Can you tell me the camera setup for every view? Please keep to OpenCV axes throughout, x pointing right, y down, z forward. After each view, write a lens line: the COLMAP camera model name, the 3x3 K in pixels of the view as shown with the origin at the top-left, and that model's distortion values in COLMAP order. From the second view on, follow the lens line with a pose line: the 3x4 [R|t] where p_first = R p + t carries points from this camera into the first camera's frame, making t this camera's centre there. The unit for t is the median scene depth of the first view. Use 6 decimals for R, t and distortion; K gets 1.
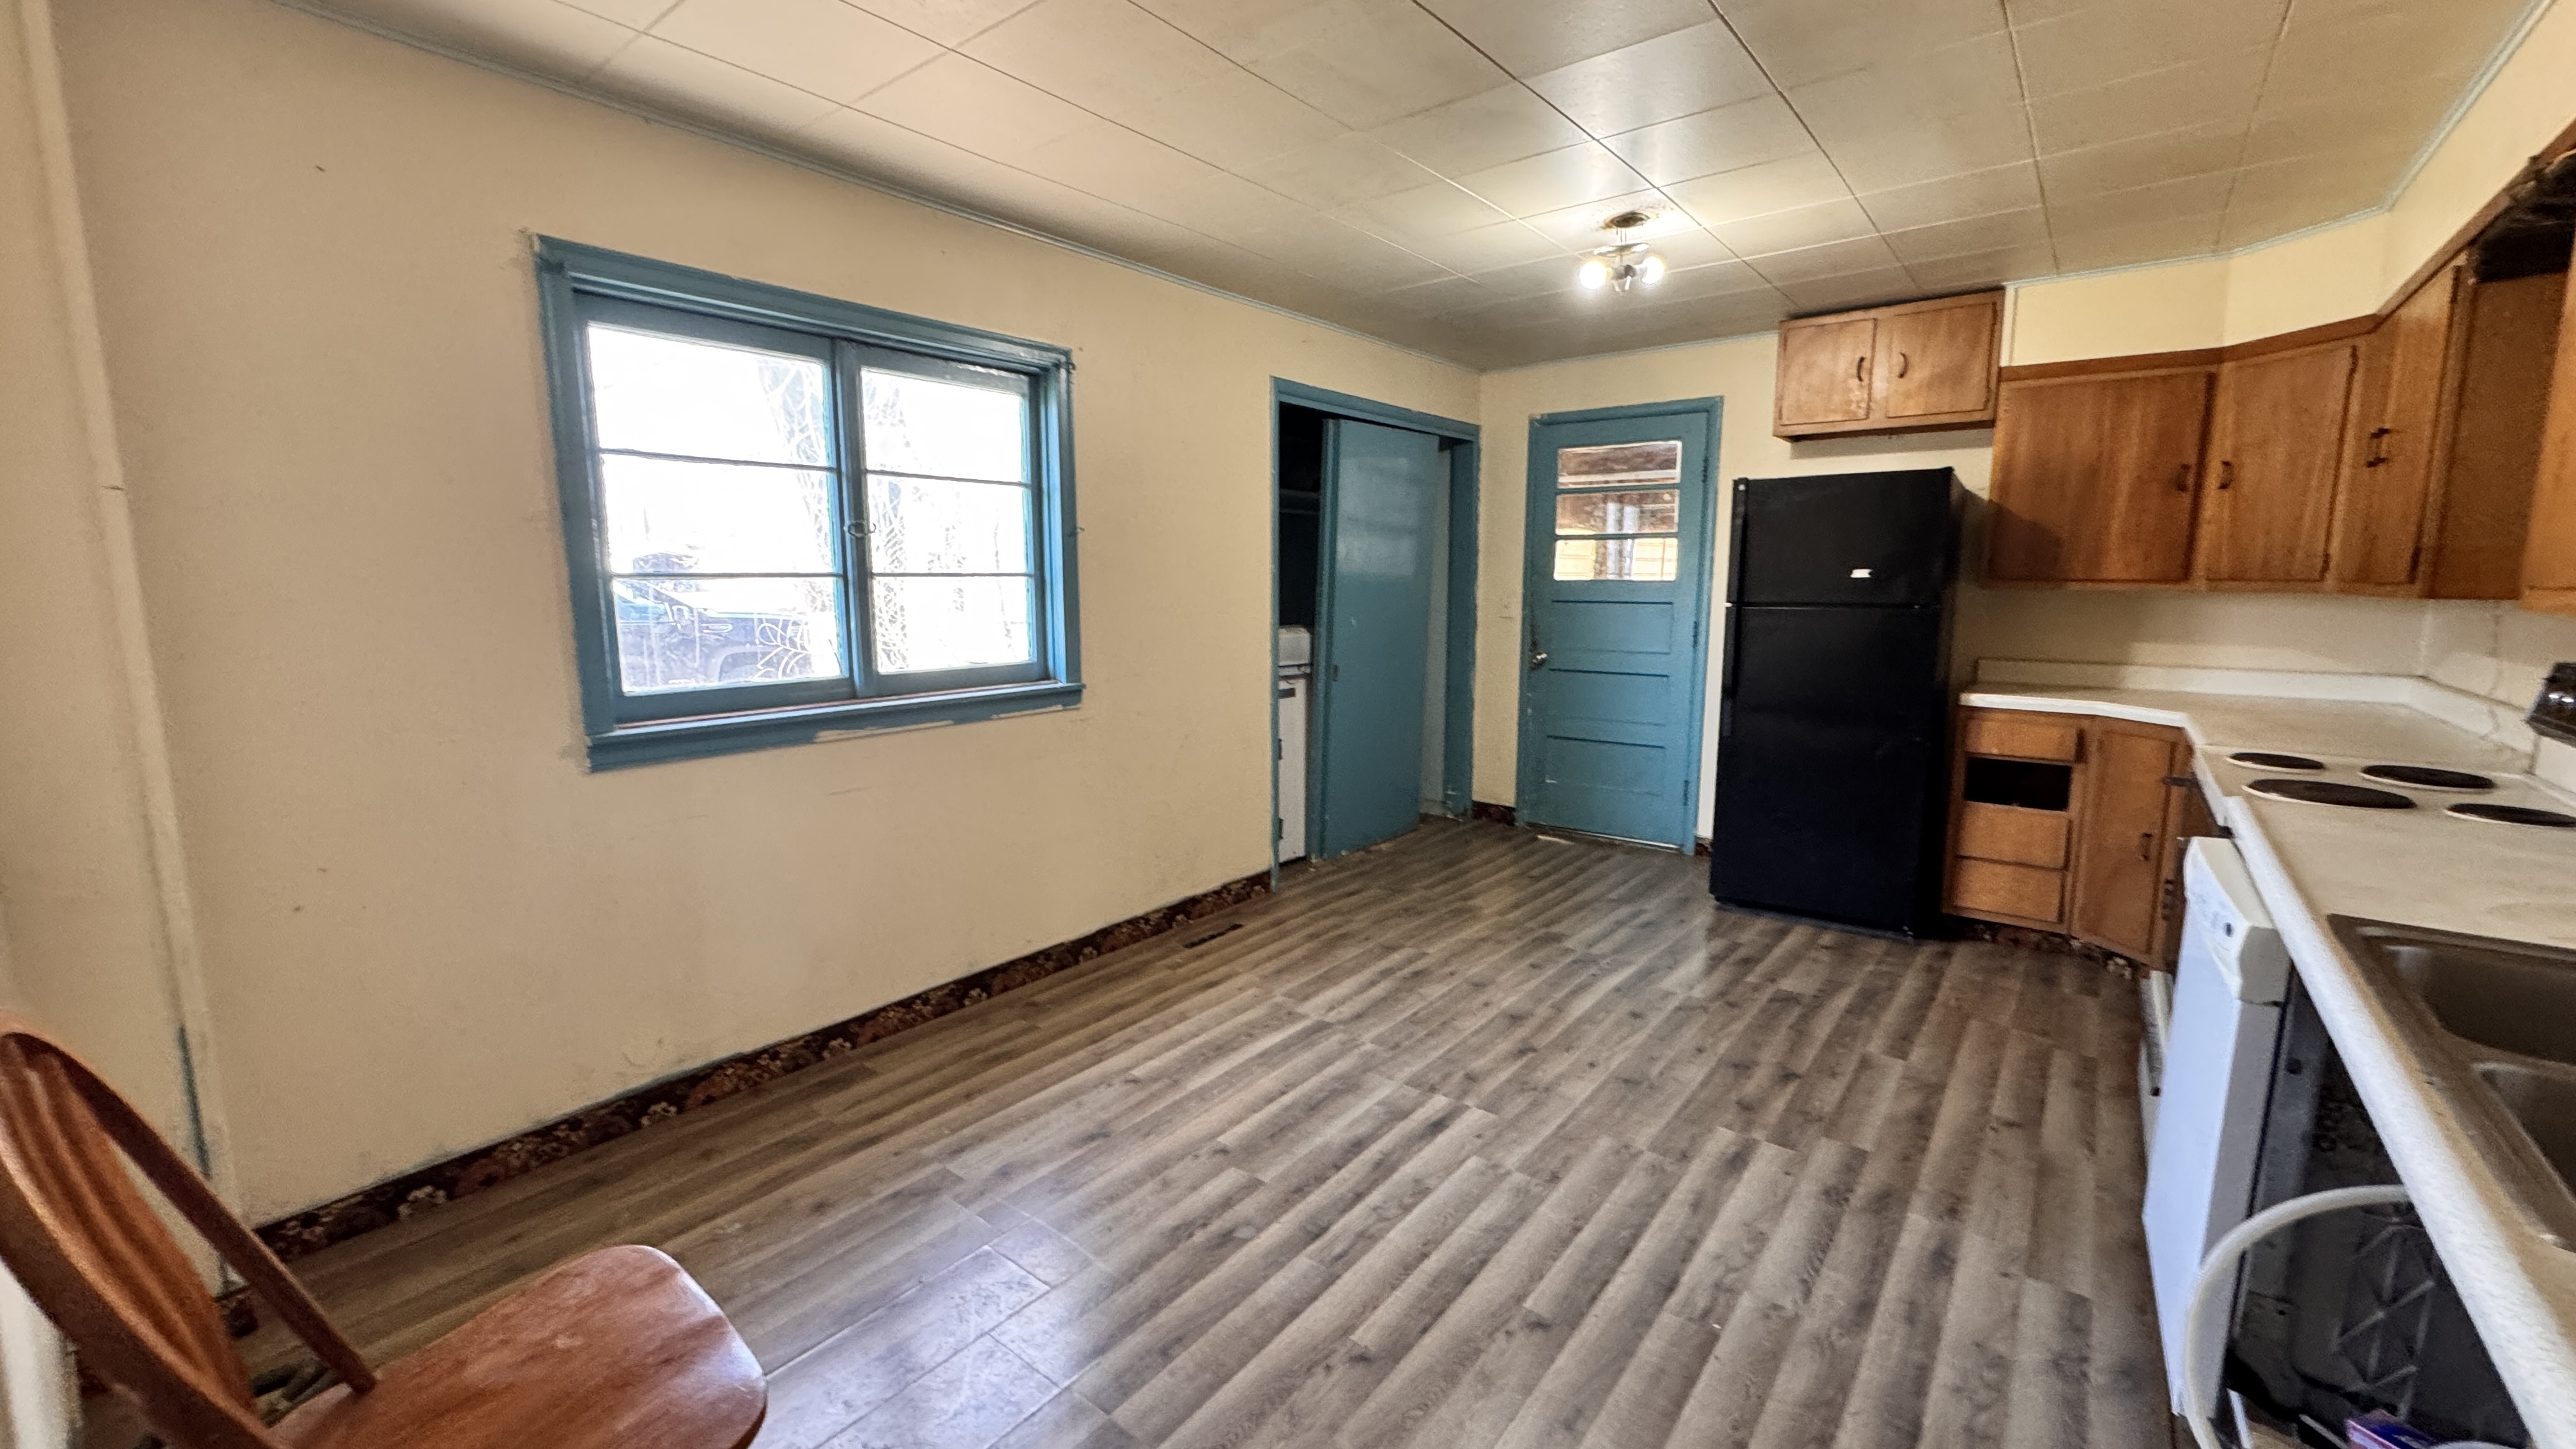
lens RADIAL K [[1026.0, 0, 1286.1], [0, 1026.0, 721.7], [0, 0, 1]] dist [-0.002688, 0.000841]
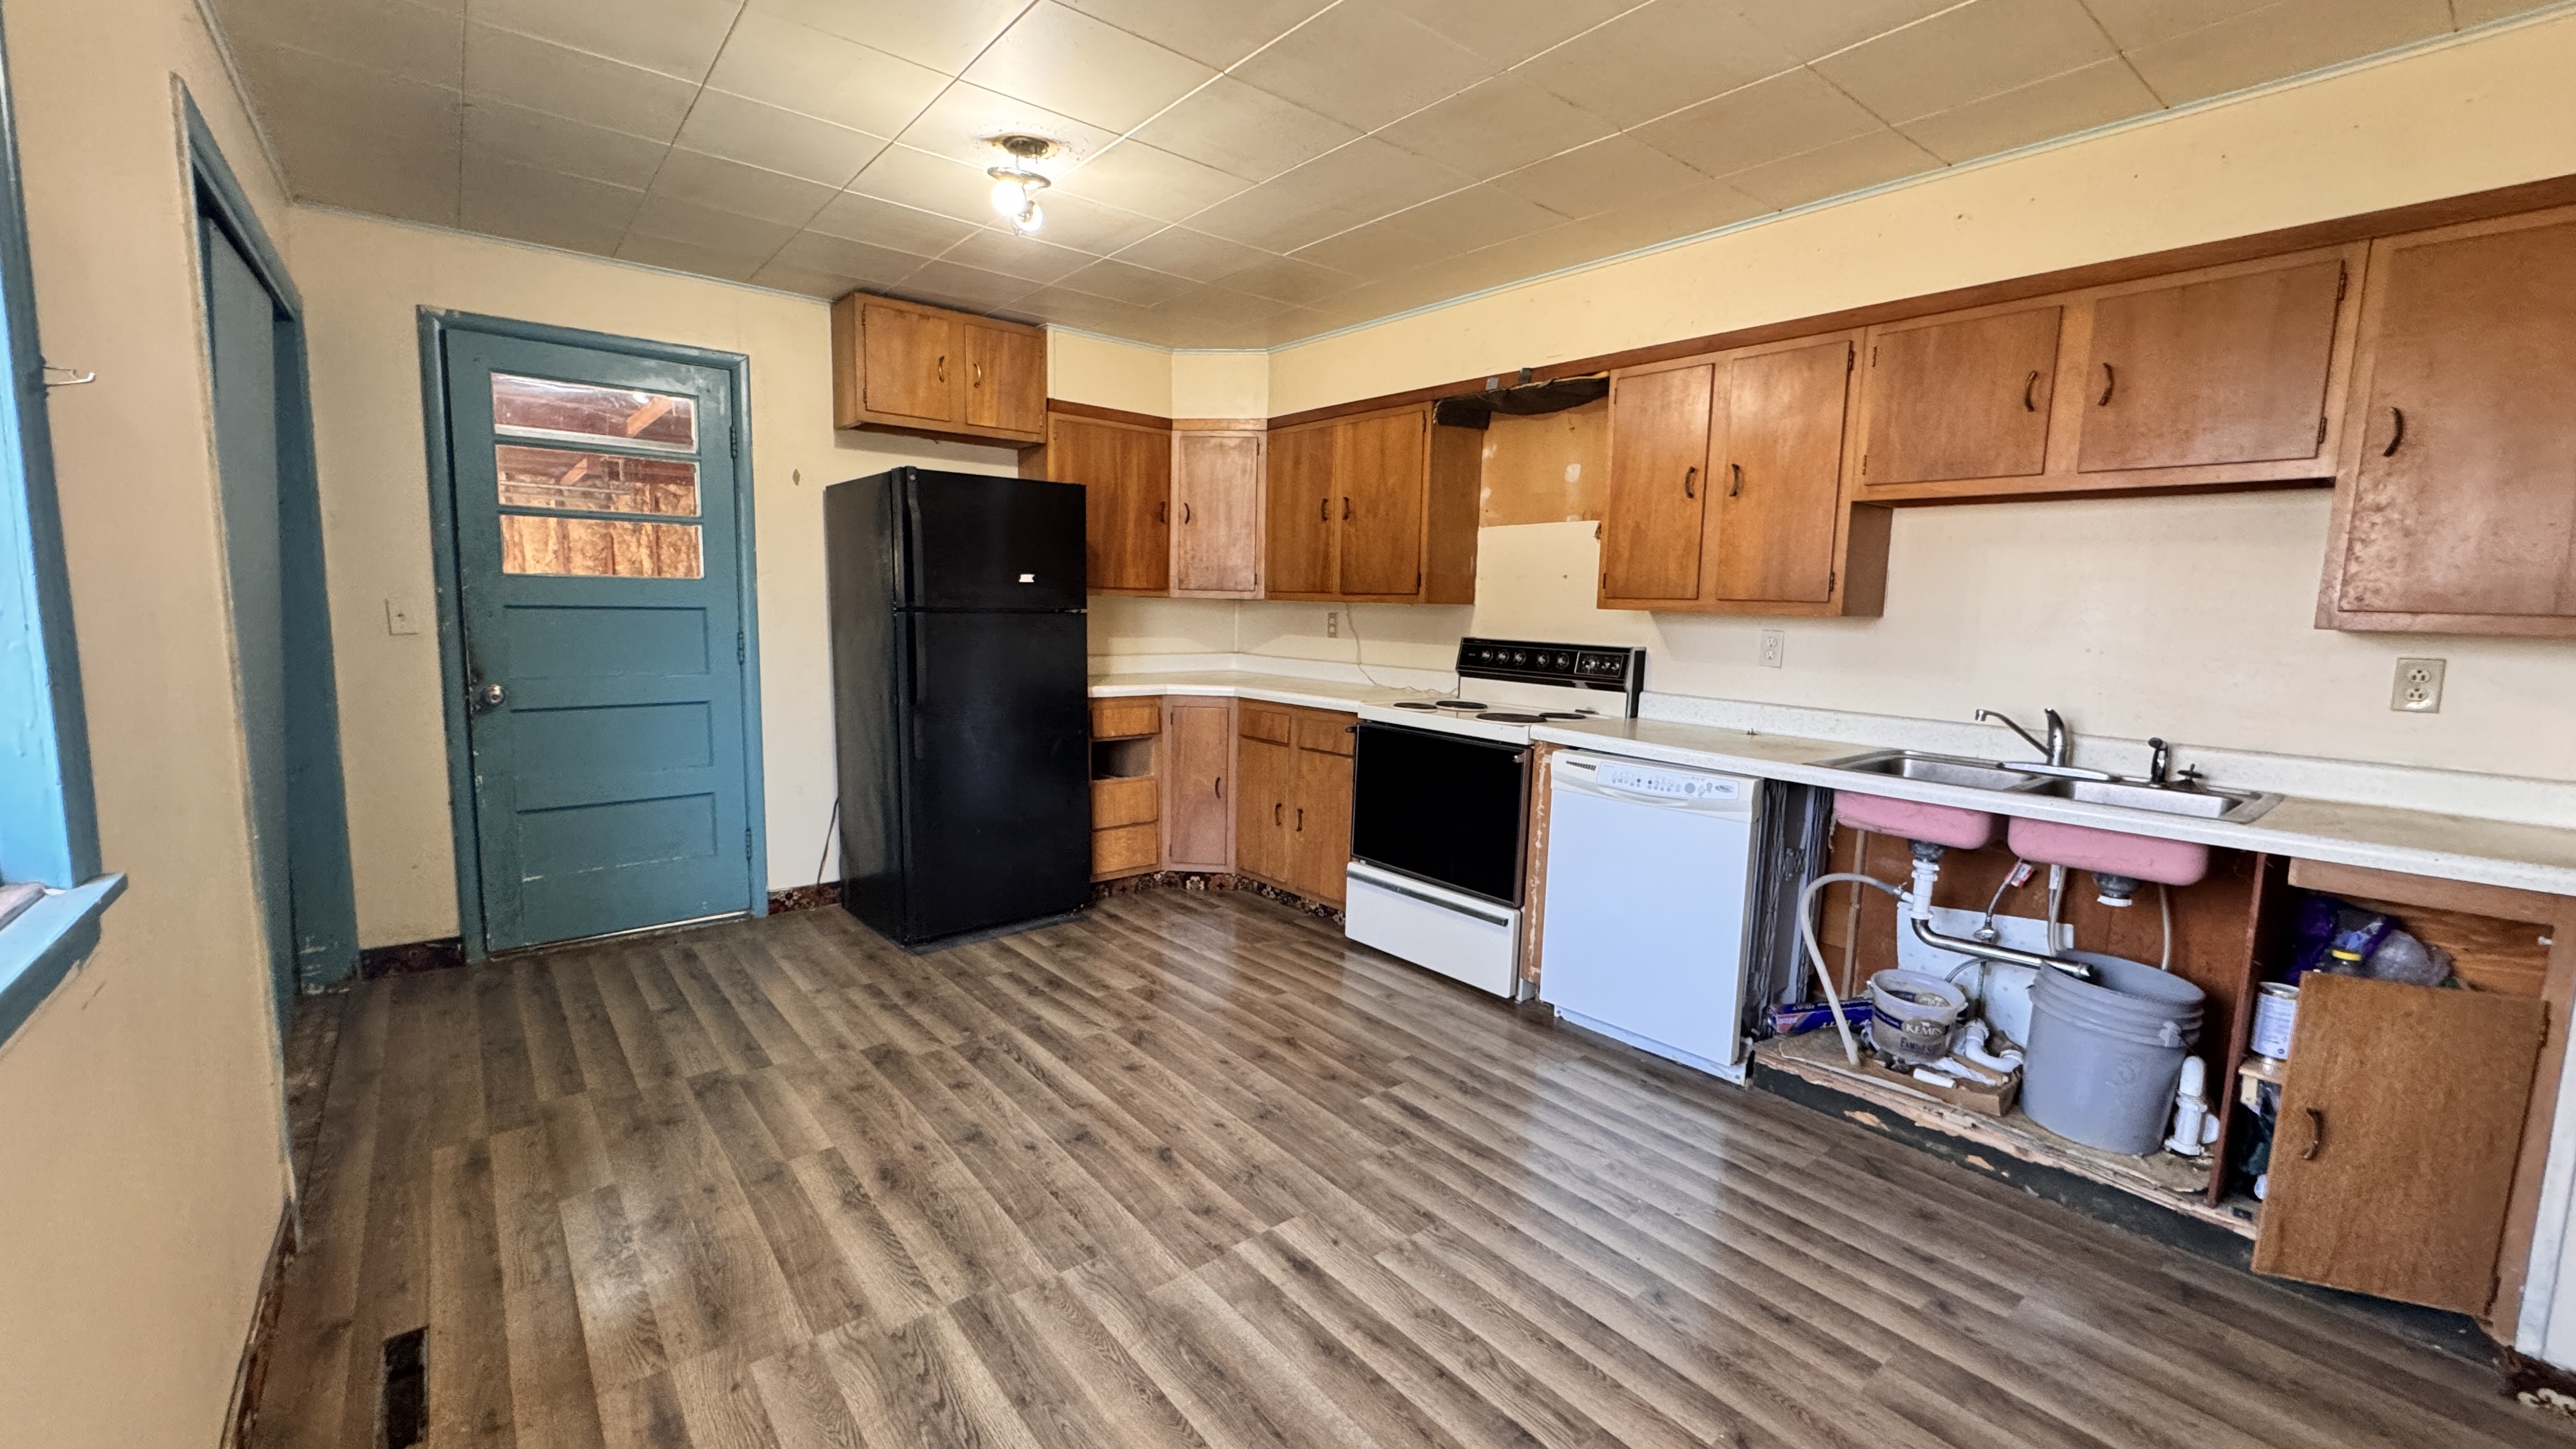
lens RADIAL K [[1026.0, 0, 1282.3], [0, 1026.0, 724.9], [0, 0, 1]] dist [-0.002688, 0.000841]
pose [[0.210672, -0.115168, 0.970749, -0.466851], [0.114792, 0.989080, 0.092431, -0.078307], [-0.970794, 0.091961, 0.221592, 0.646049]]
